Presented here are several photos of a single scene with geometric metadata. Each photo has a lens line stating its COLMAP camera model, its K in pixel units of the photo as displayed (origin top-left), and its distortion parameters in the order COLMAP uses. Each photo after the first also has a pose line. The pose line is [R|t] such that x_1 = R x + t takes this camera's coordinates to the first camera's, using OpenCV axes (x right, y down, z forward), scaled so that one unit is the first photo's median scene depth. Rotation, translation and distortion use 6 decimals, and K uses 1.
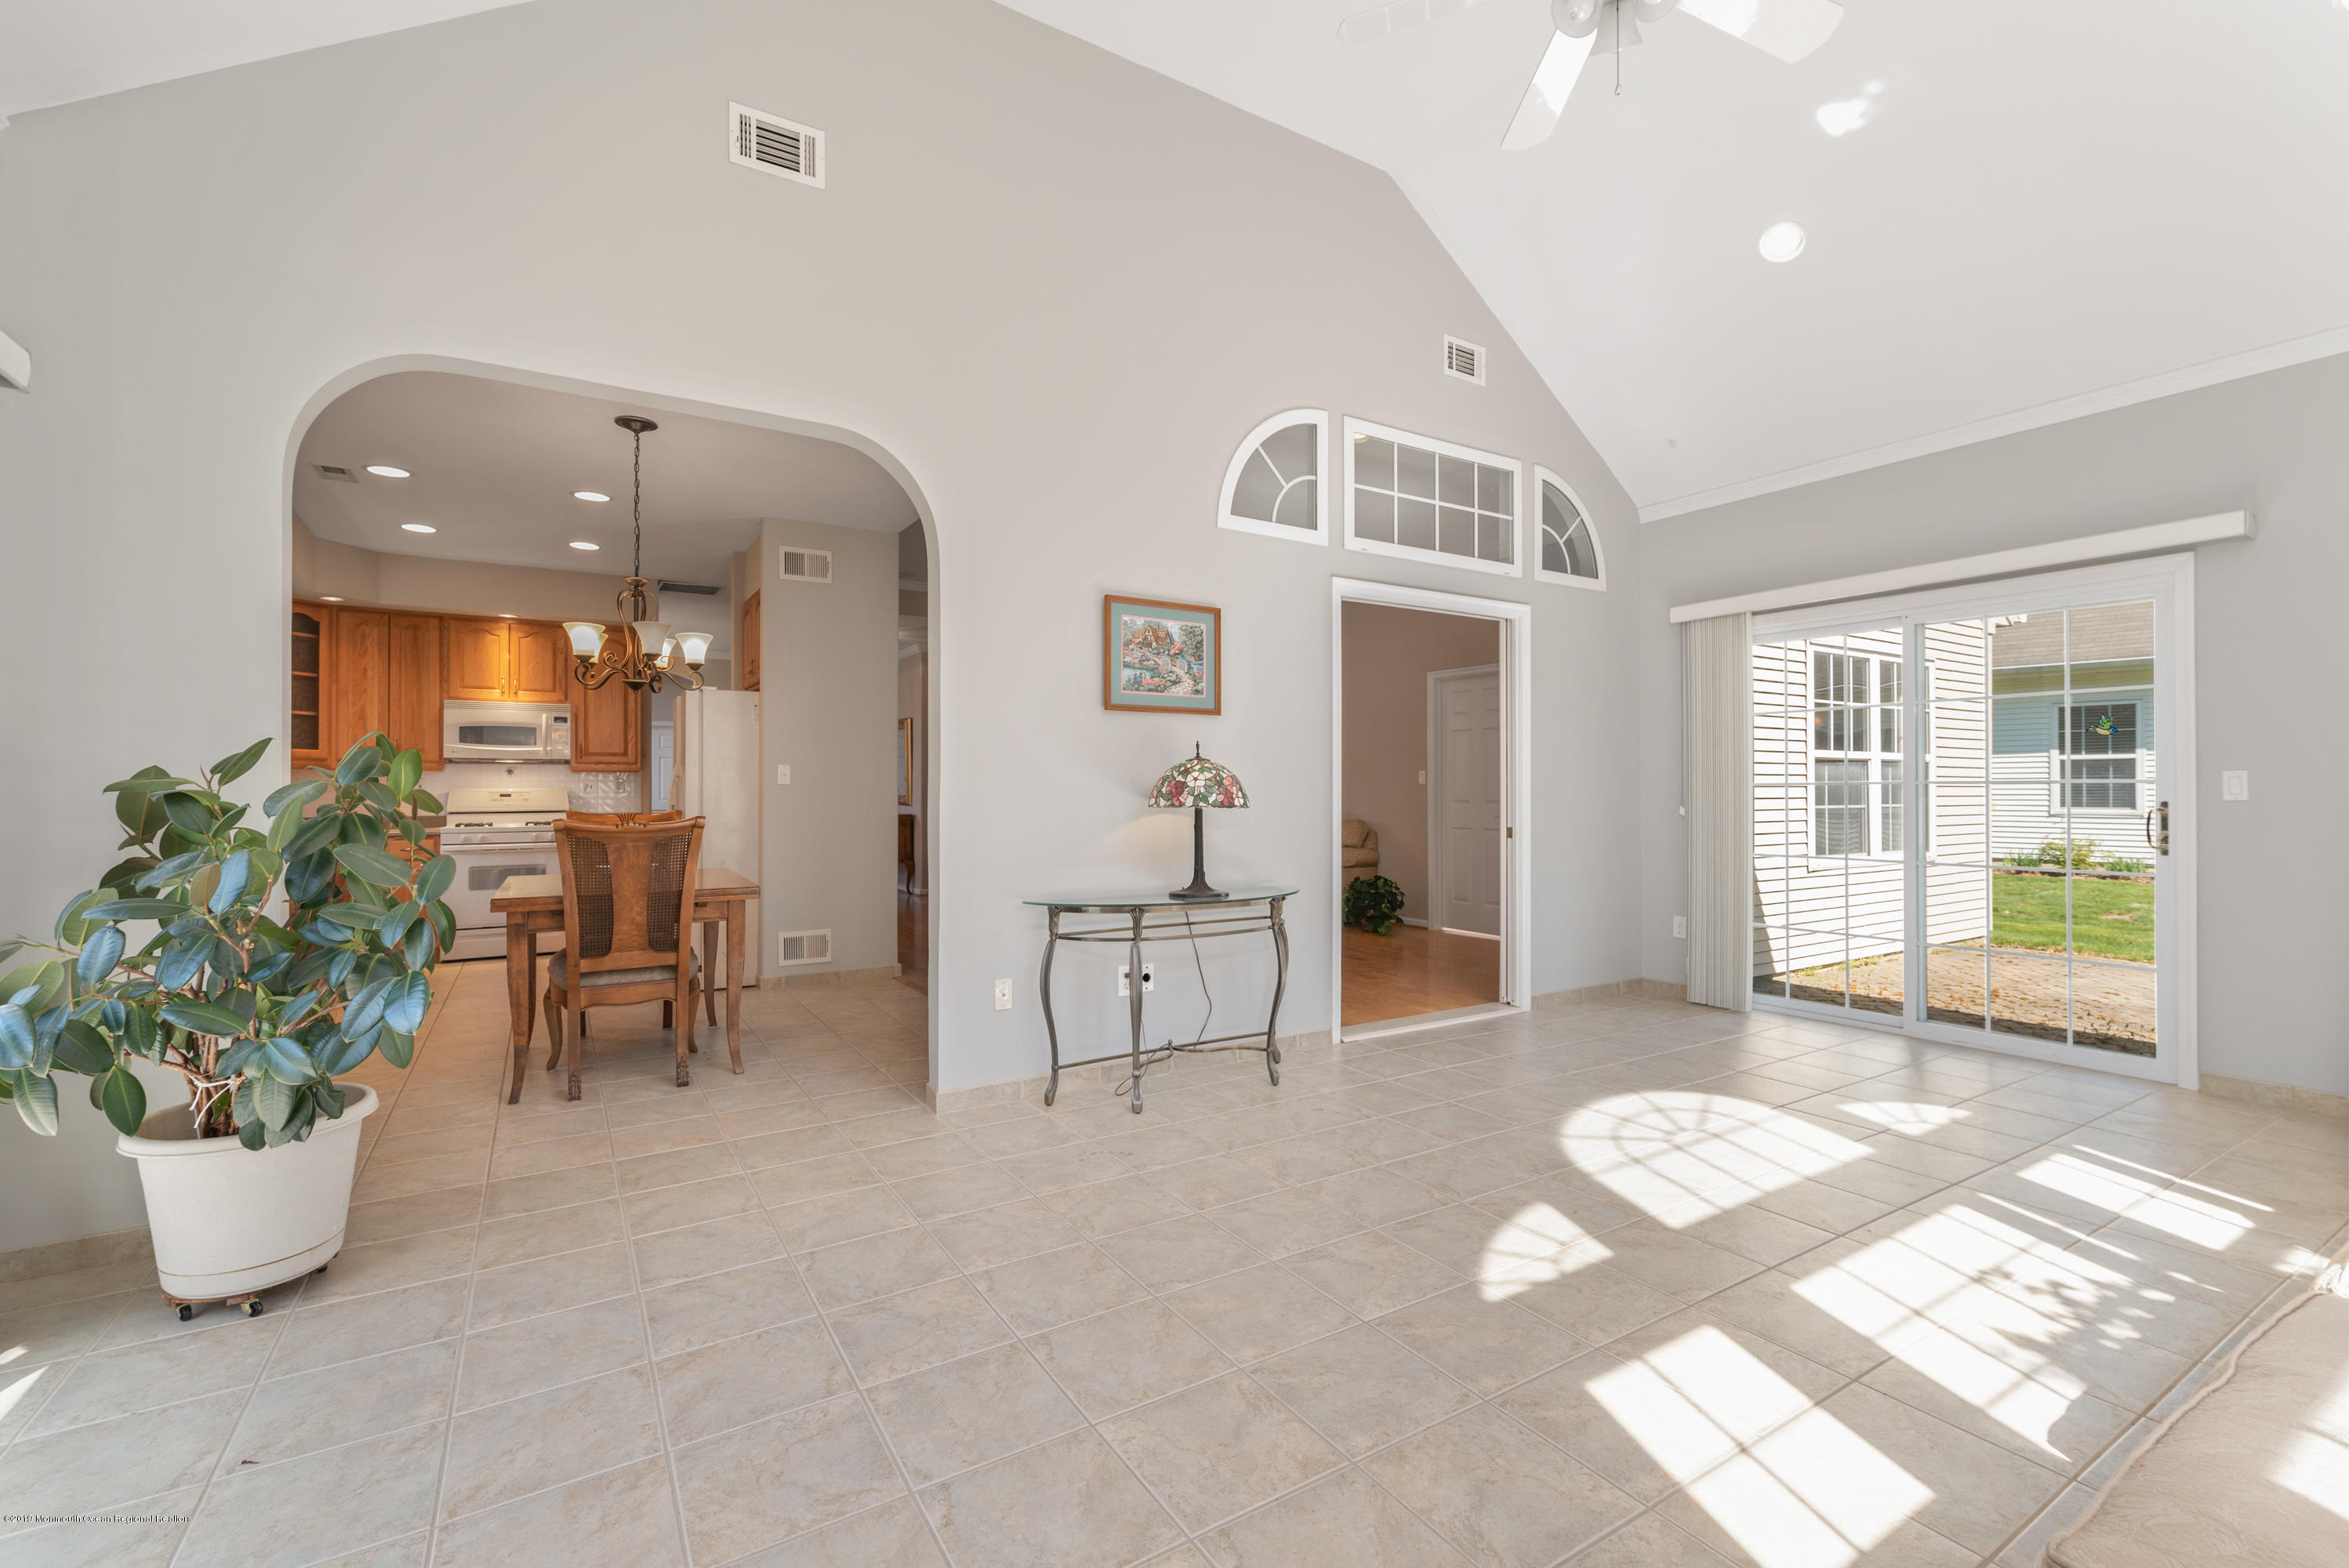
lens RADIAL K [[1035.0, 0, 1198.7], [0, 1035.0, 777.2], [0, 0, 1]] dist [-0.001569, -0.000176]
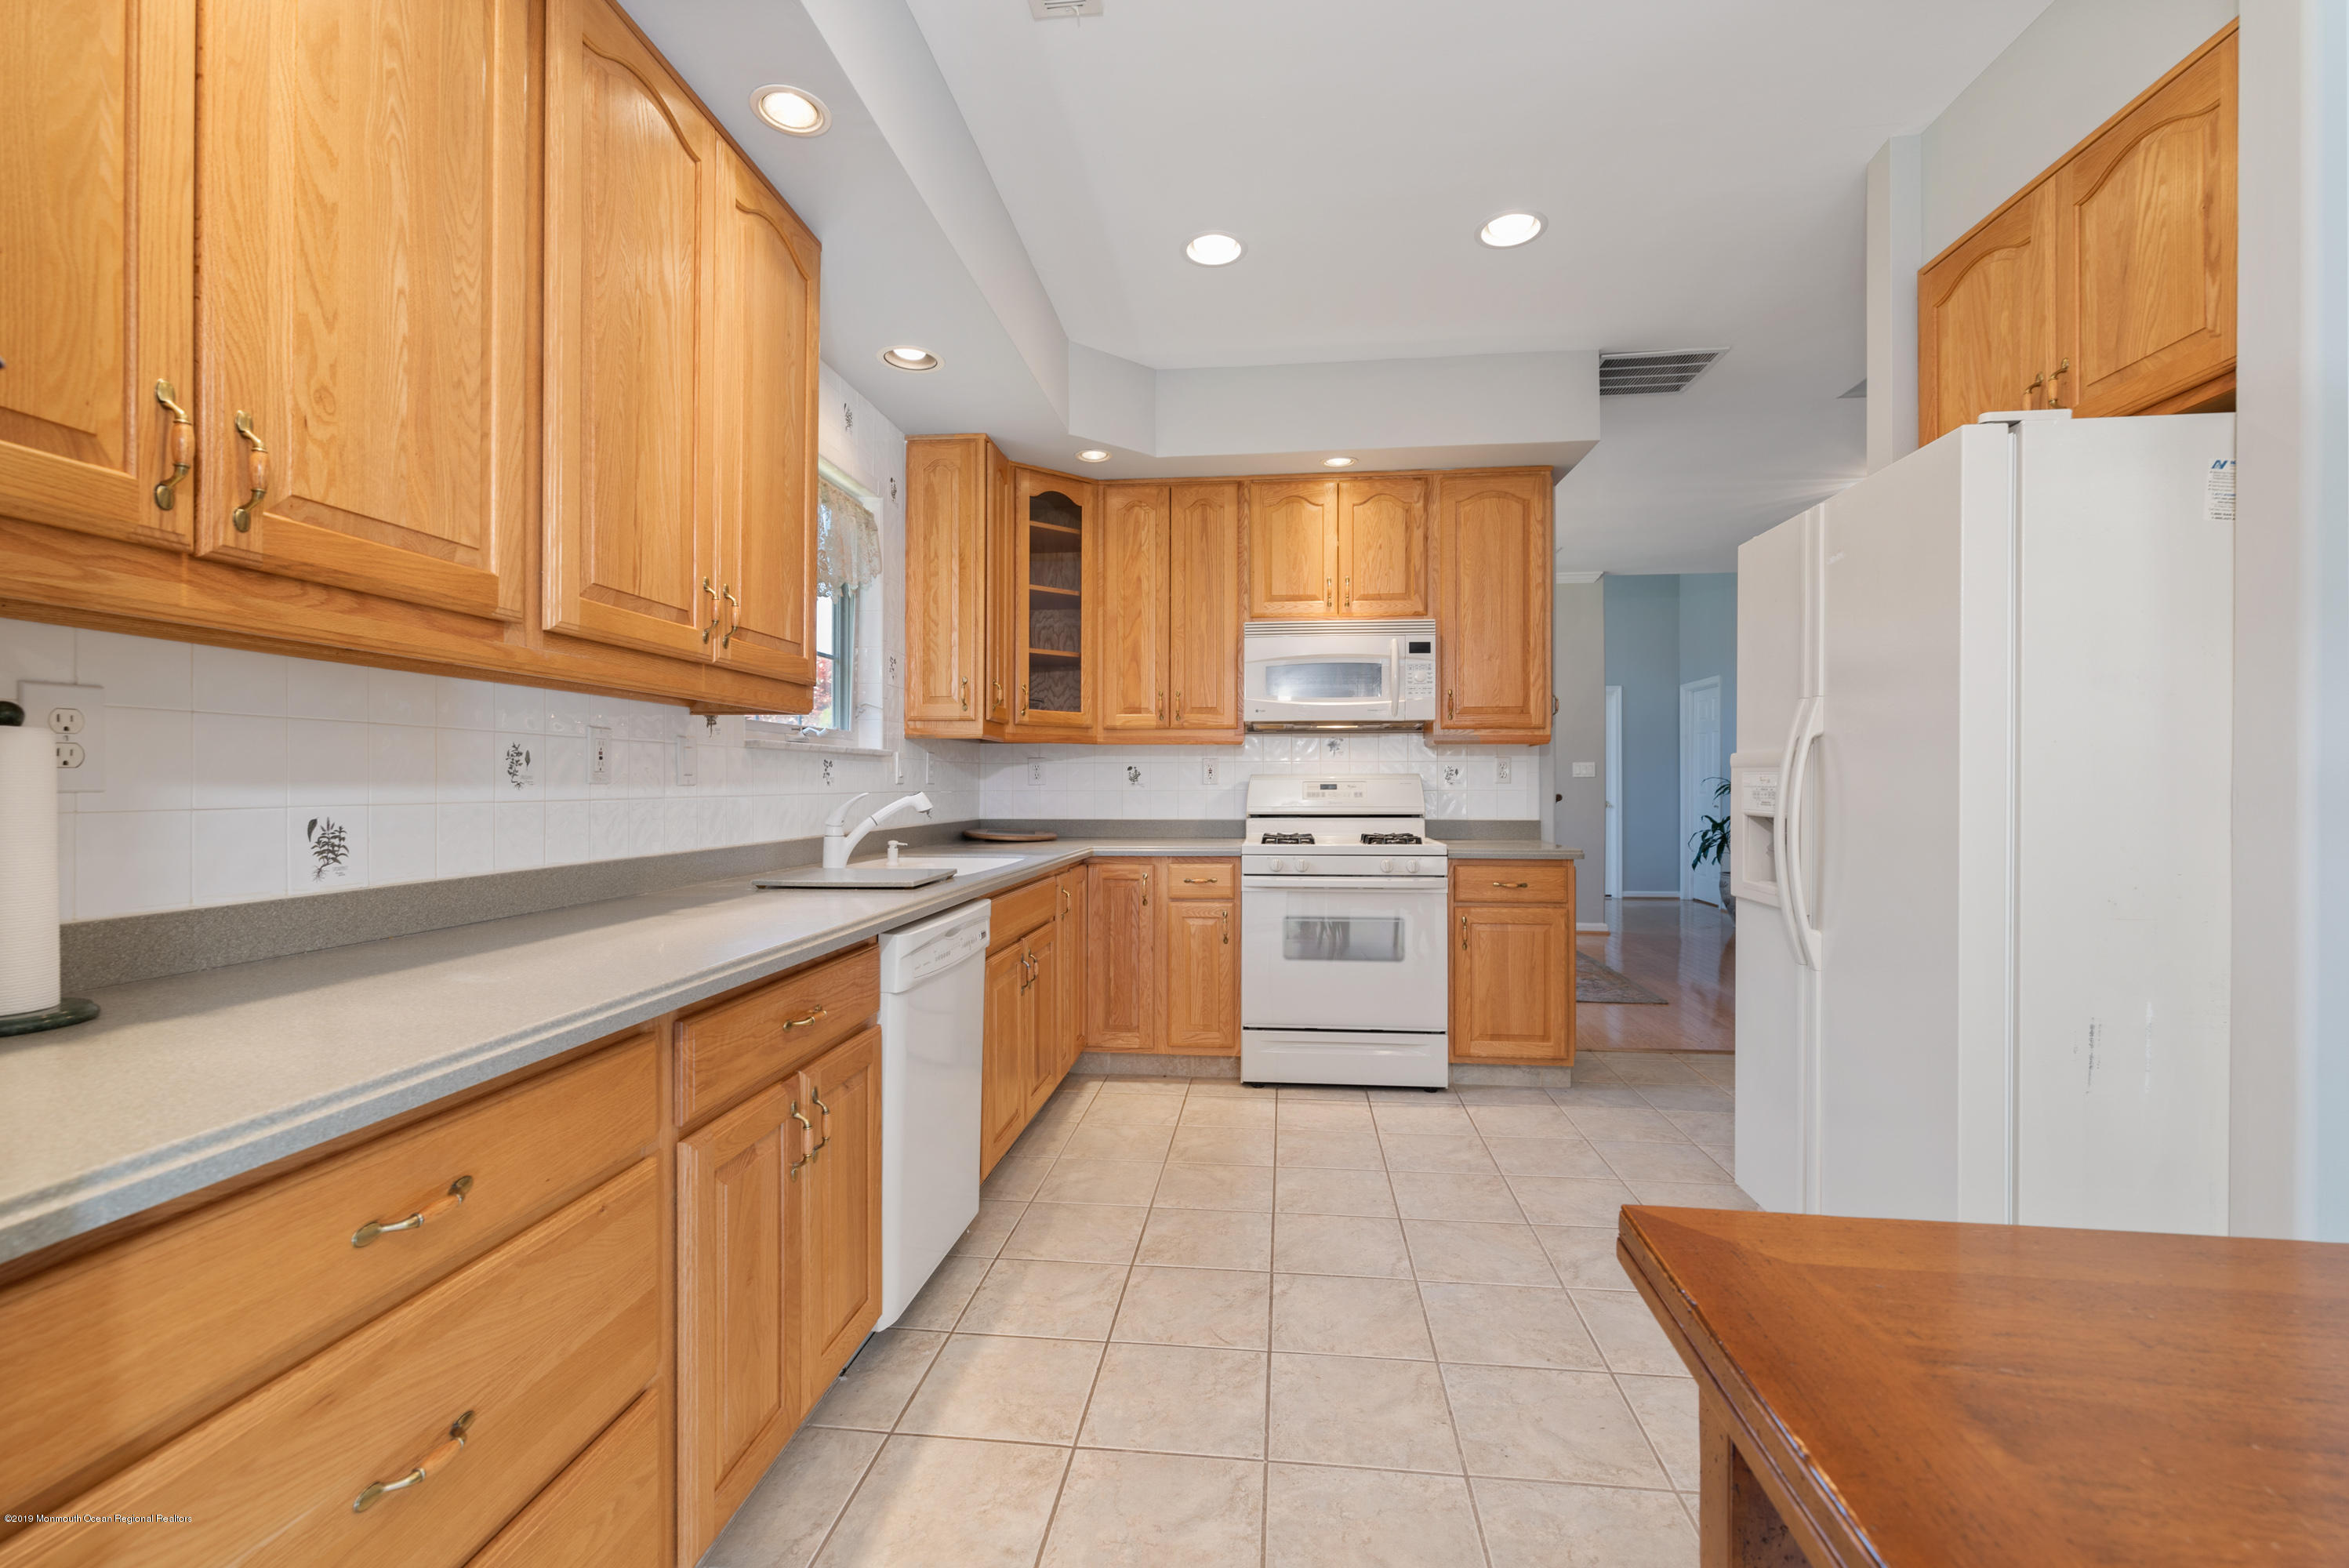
lens RADIAL K [[996.8, 0, 1182.1], [0, 996.8, 779.2], [0, 0, 1]] dist [0.003341, 0.000339]
pose [[0.785434, 0.003258, -0.618936, -0.172415], [0.002238, 0.999965, 0.008104, 0.003819], [0.618941, -0.007750, 0.785399, 0.226023]]
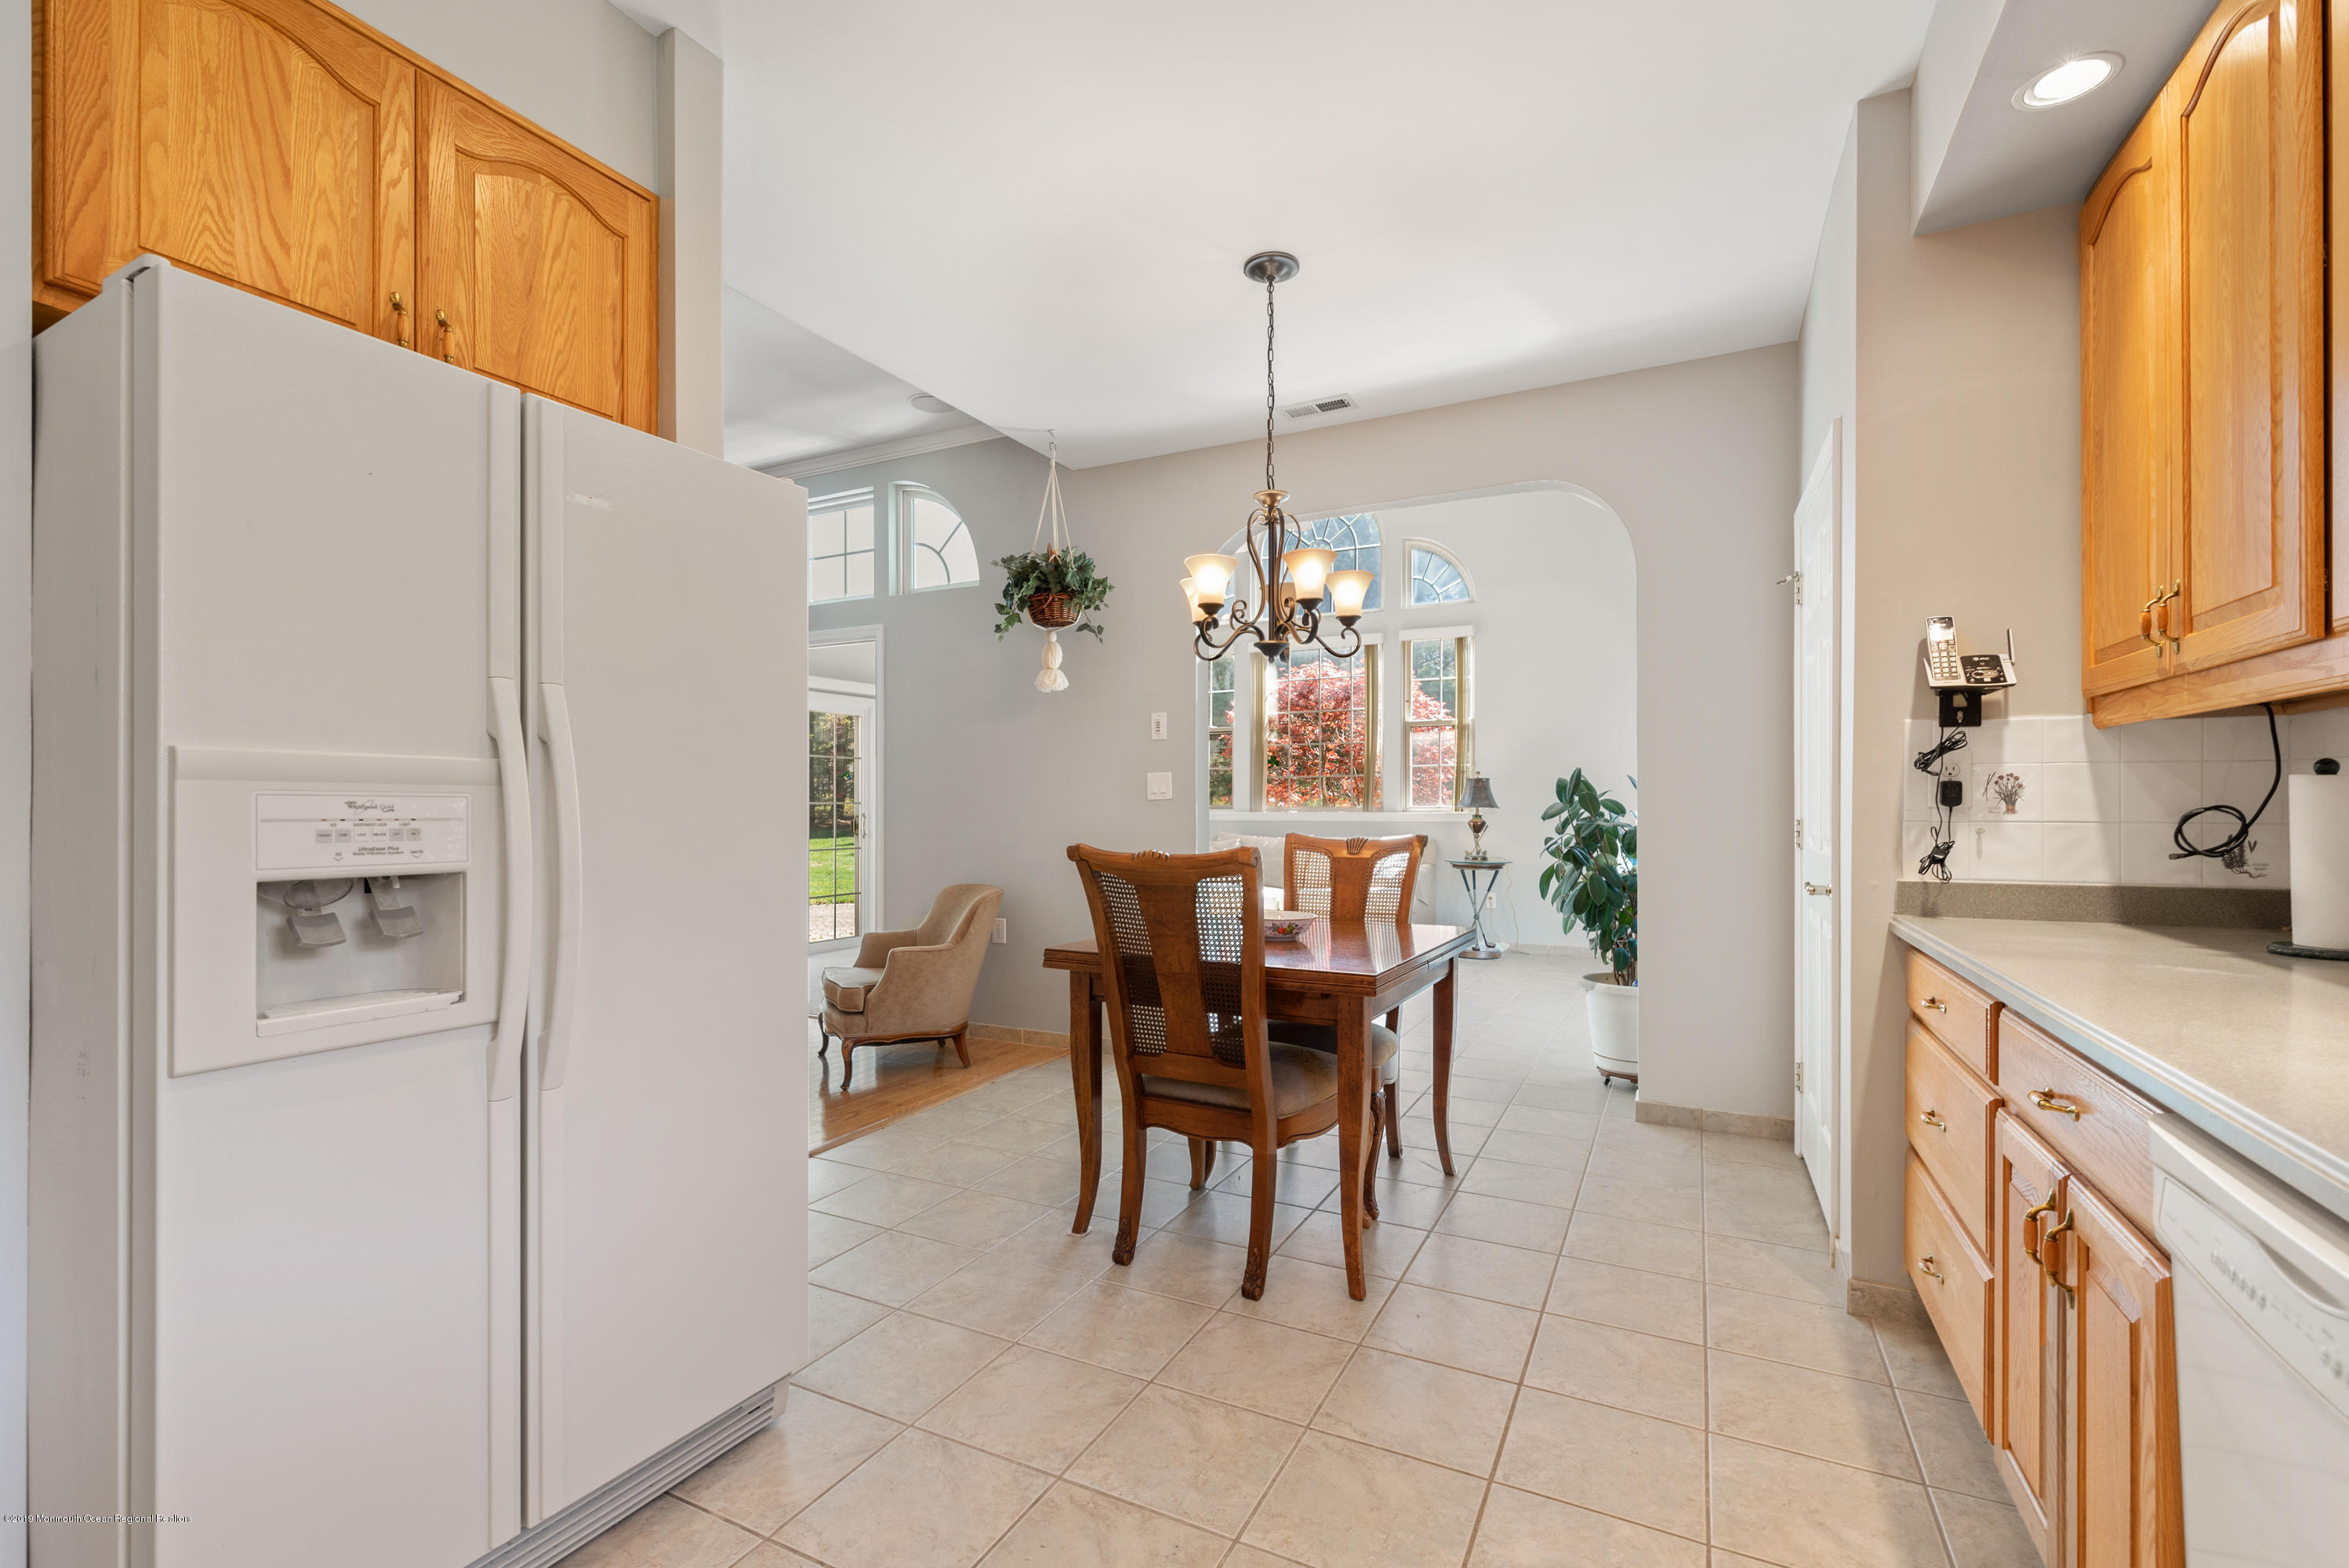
lens RADIAL K [[1022.8, 0, 1167.9], [0, 1022.8, 786.6], [0, 0, 1]] dist [0.002682, 0.000271]
pose [[-0.501410, 0.014090, 0.865095, -2.017025], [-0.010829, 0.999687, -0.022558, 0.018127], [-0.865142, -0.020679, -0.501101, 2.525092]]
